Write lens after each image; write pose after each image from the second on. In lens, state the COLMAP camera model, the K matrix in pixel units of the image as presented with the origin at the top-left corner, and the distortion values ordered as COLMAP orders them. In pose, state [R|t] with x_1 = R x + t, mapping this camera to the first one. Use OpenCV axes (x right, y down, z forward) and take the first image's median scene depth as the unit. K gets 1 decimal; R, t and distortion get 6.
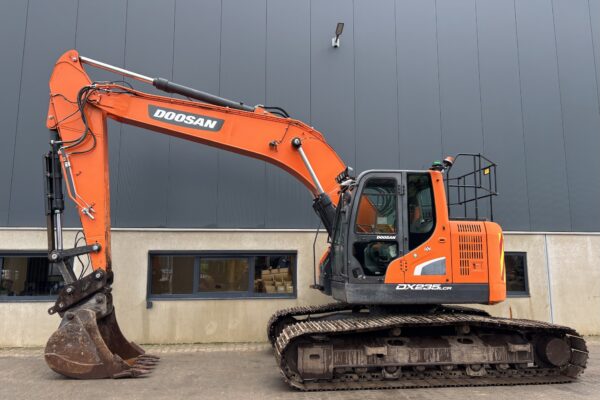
lens RADIAL K [[454.9, 0, 306.1], [0, 454.9, 203.8], [0, 0, 1]] dist [0.017994, 0.000601]
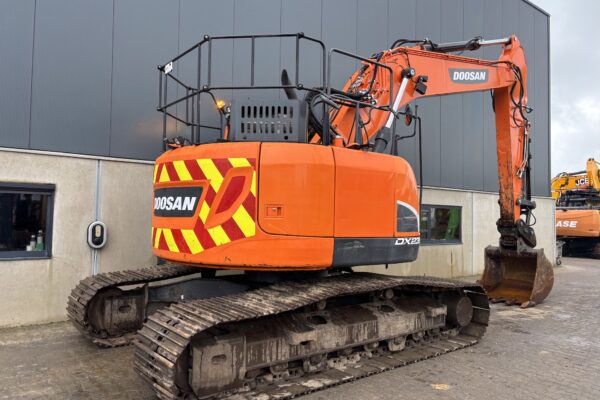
lens RADIAL K [[454.8, 0, 300.0], [0, 454.8, 200.0], [0, 0, 1]] dist [0.019819, -0.003891]
pose [[0.852884, 0.036655, 0.520811, -0.199433], [-0.091087, 0.992681, 0.079299, 0.064547], [-0.514093, -0.115072, 0.849981, 0.428628]]
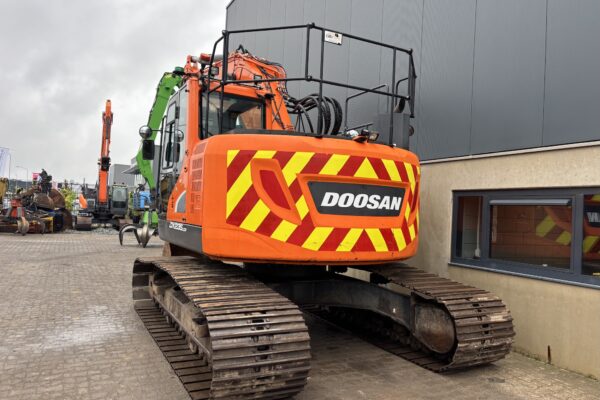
lens RADIAL K [[448.2, 0, 300.0], [0, 448.2, 200.0], [0, 0, 1]] dist [0.042210, -0.003110]
pose [[0.351857, -0.006645, -0.936030, 1.091357], [0.085585, 0.996015, 0.025100, 0.132207], [0.932133, -0.088942, 0.351024, 0.917550]]
